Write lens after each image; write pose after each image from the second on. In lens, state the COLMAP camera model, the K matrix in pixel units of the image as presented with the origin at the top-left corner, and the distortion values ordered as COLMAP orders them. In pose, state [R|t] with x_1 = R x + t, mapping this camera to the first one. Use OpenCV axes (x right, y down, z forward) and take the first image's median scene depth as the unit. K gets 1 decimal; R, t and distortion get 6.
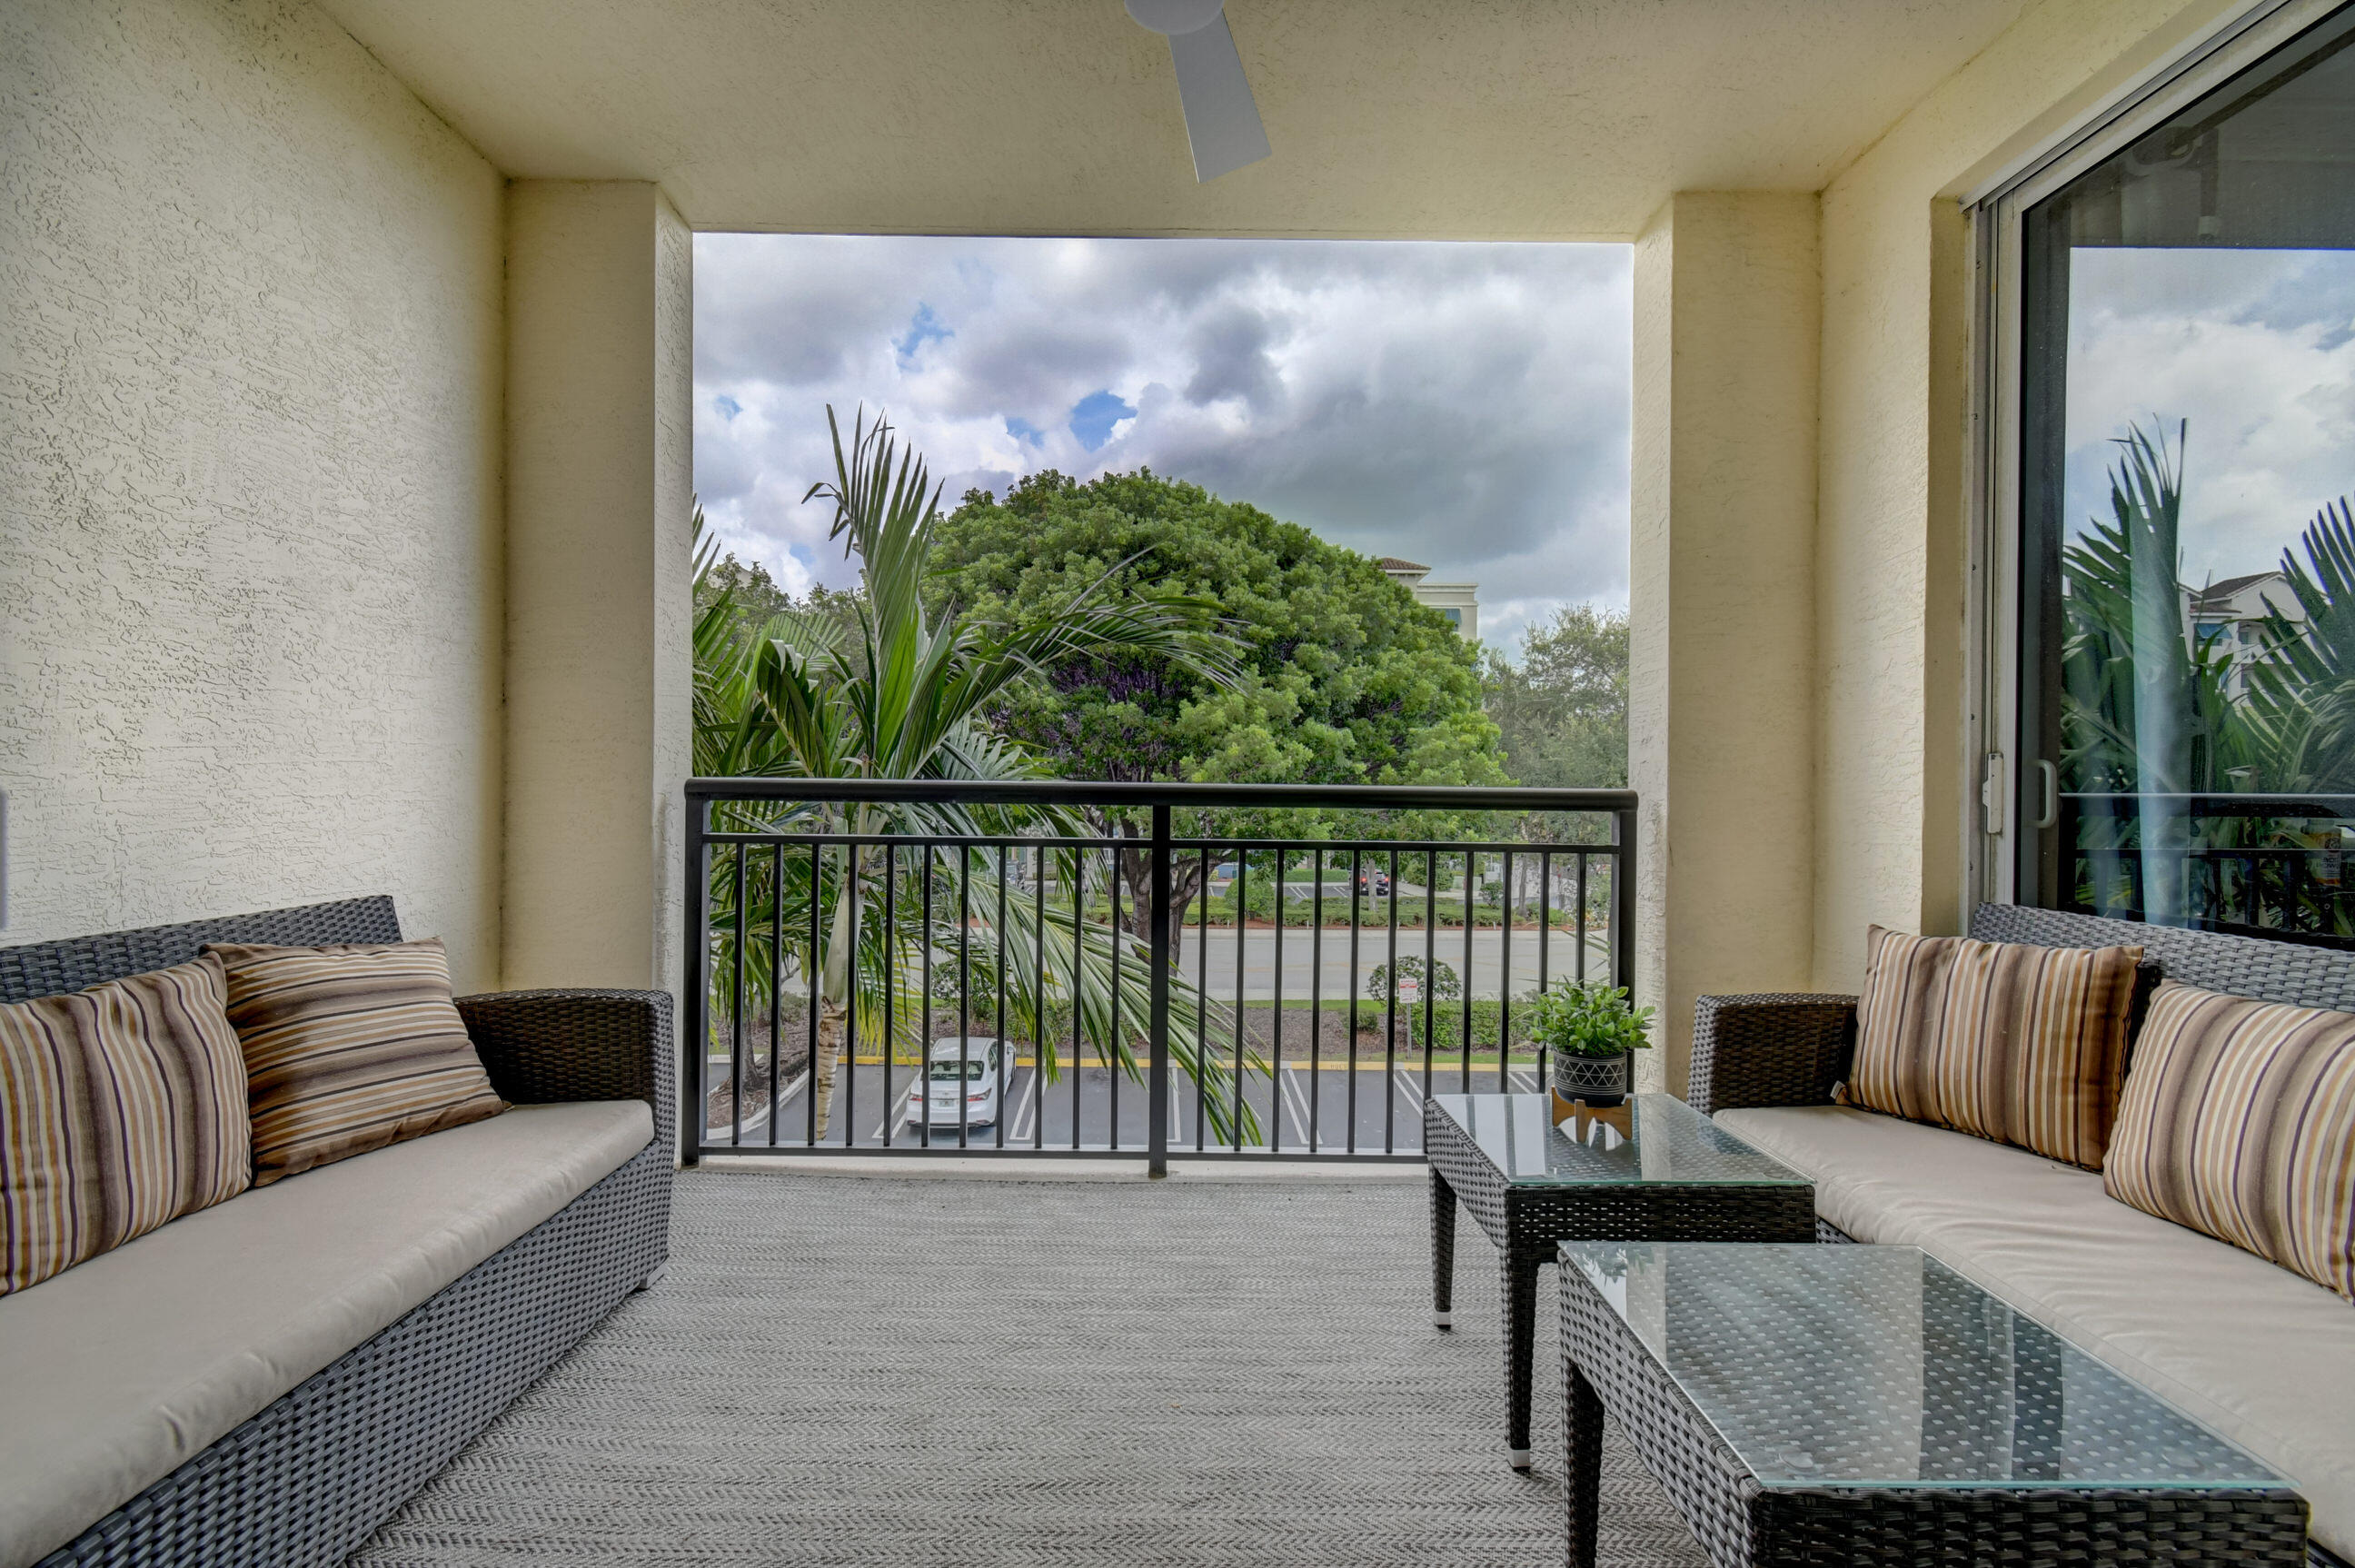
lens RADIAL K [[1039.6, 0, 1165.6], [0, 1039.6, 777.8], [0, 0, 1]] dist [0.019276, -0.014033]
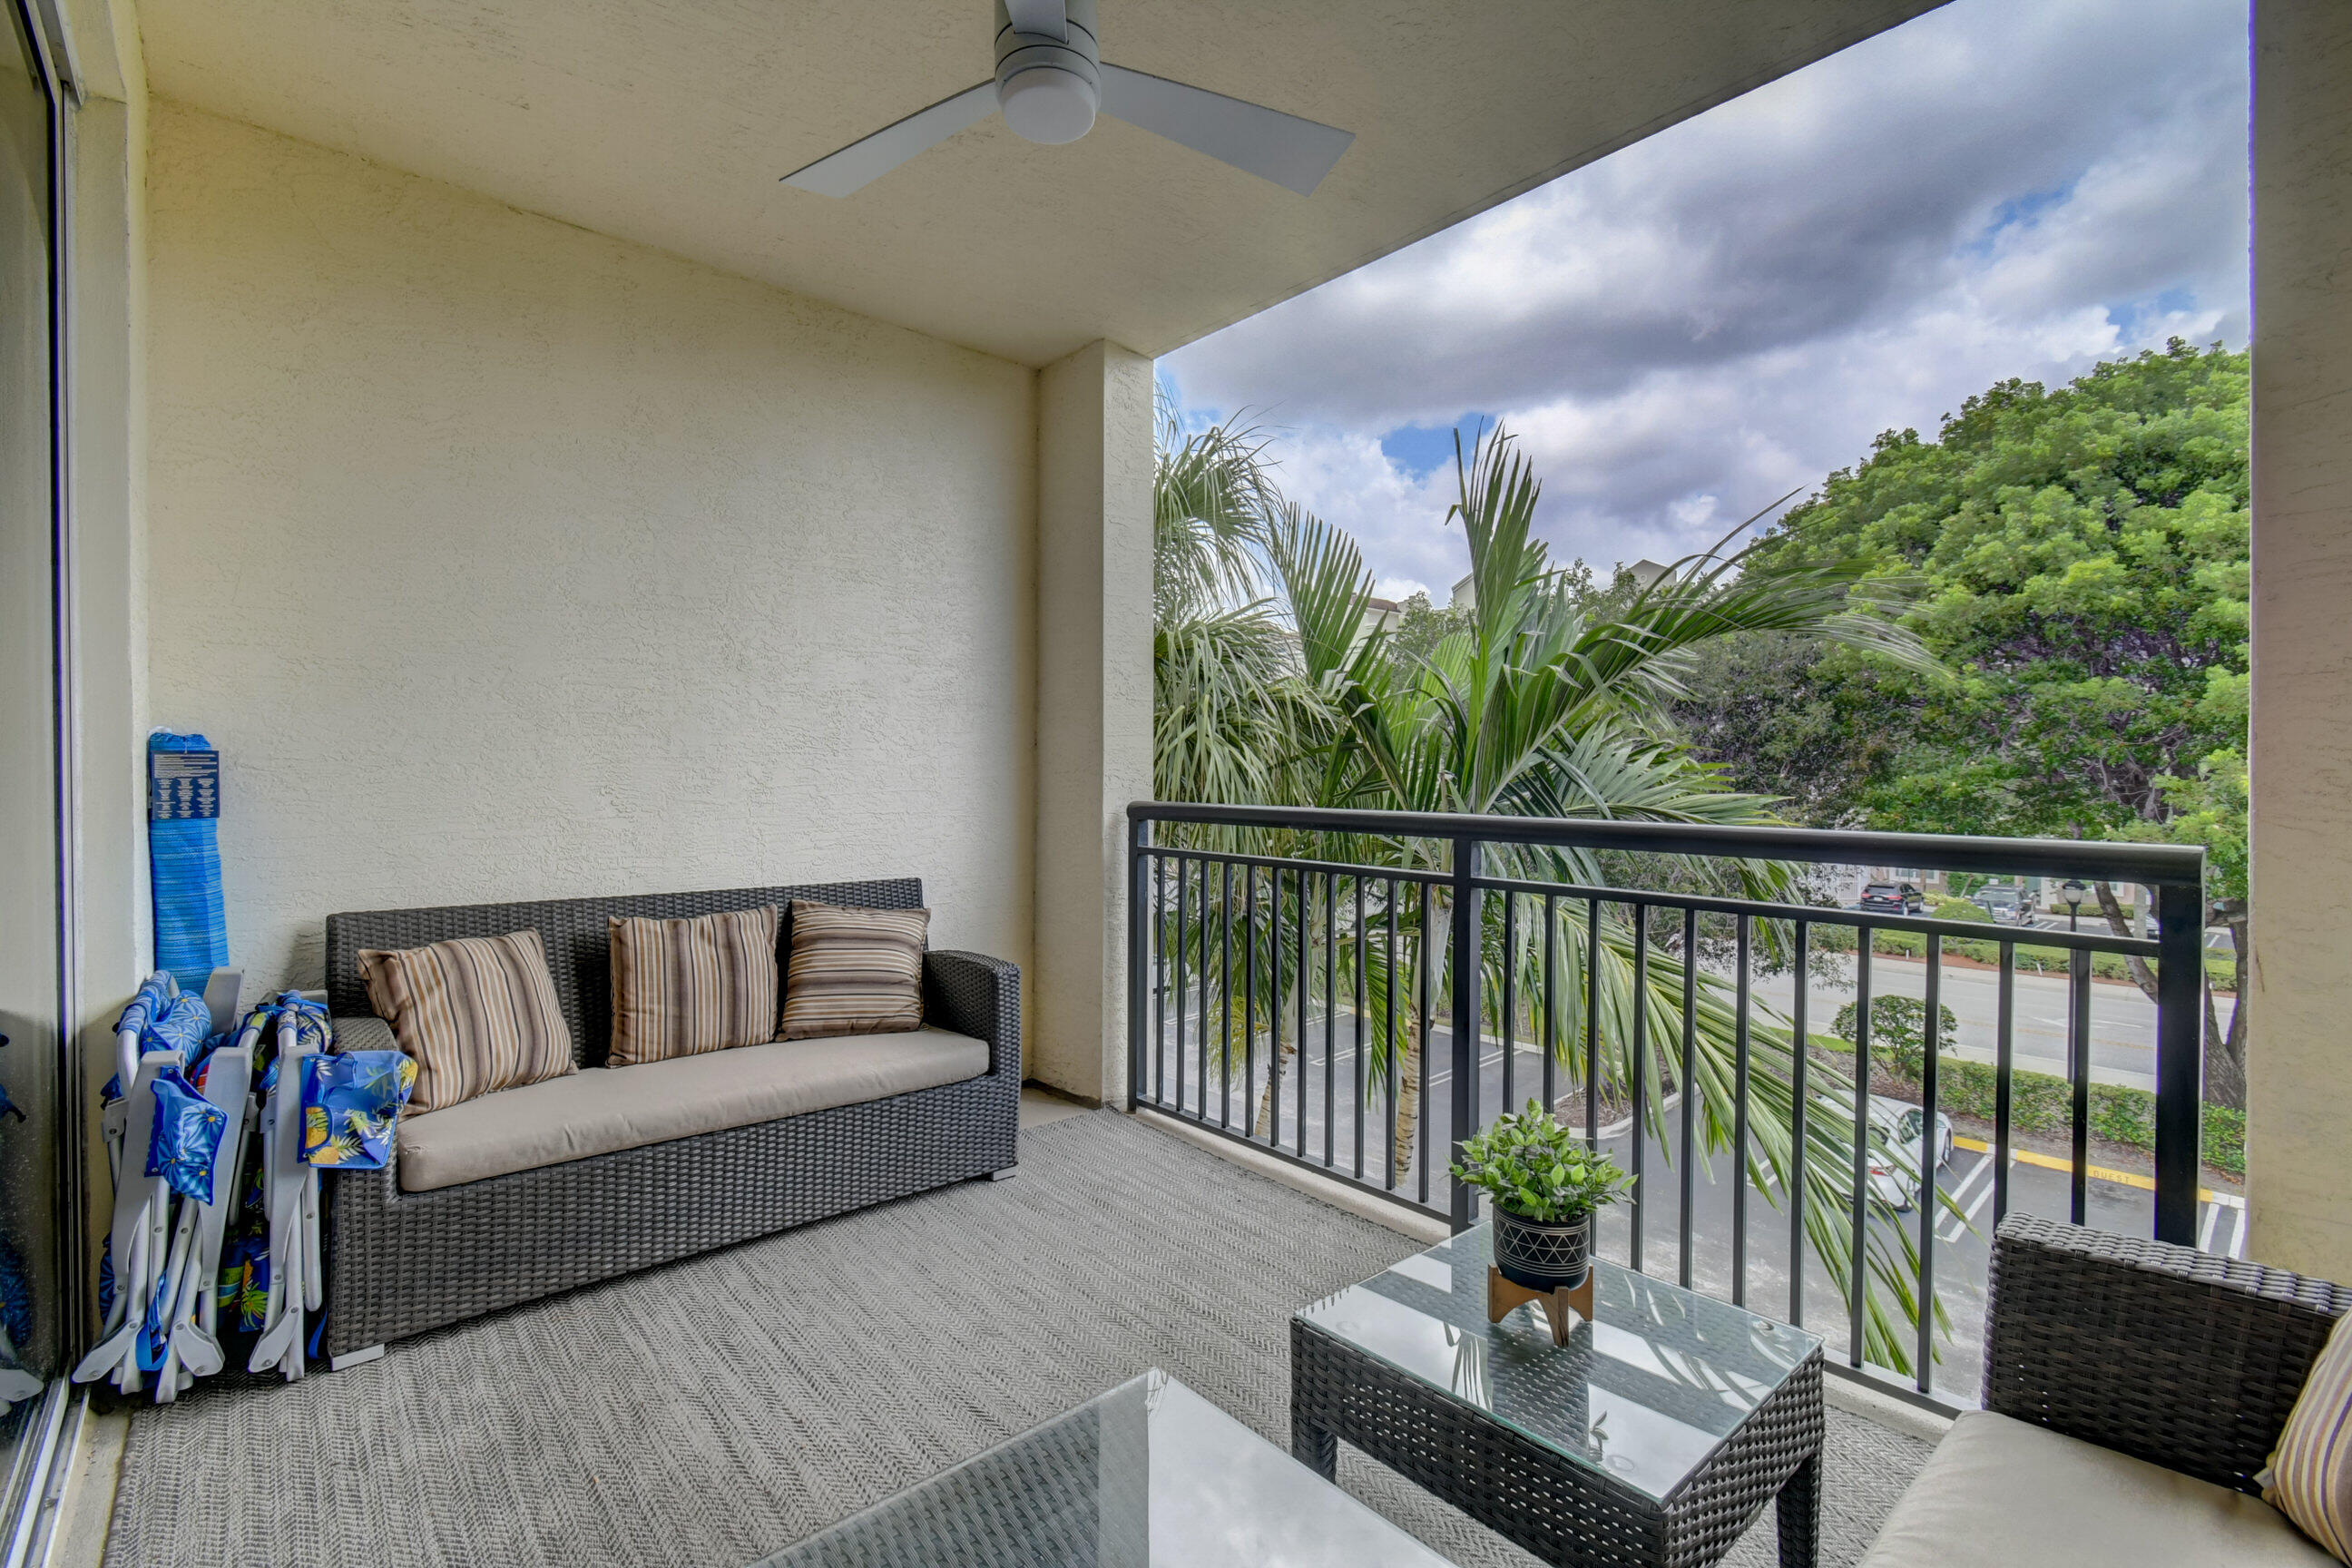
lens RADIAL K [[1049.6, 0, 1167.0], [0, 1049.6, 773.9], [0, 0, 1]] dist [0.001936, 0.000117]
pose [[0.654060, -0.002733, -0.756438, 0.590735], [0.000433, 0.999995, -0.003238, -0.032054], [0.756443, 0.001790, 0.654057, 0.235717]]
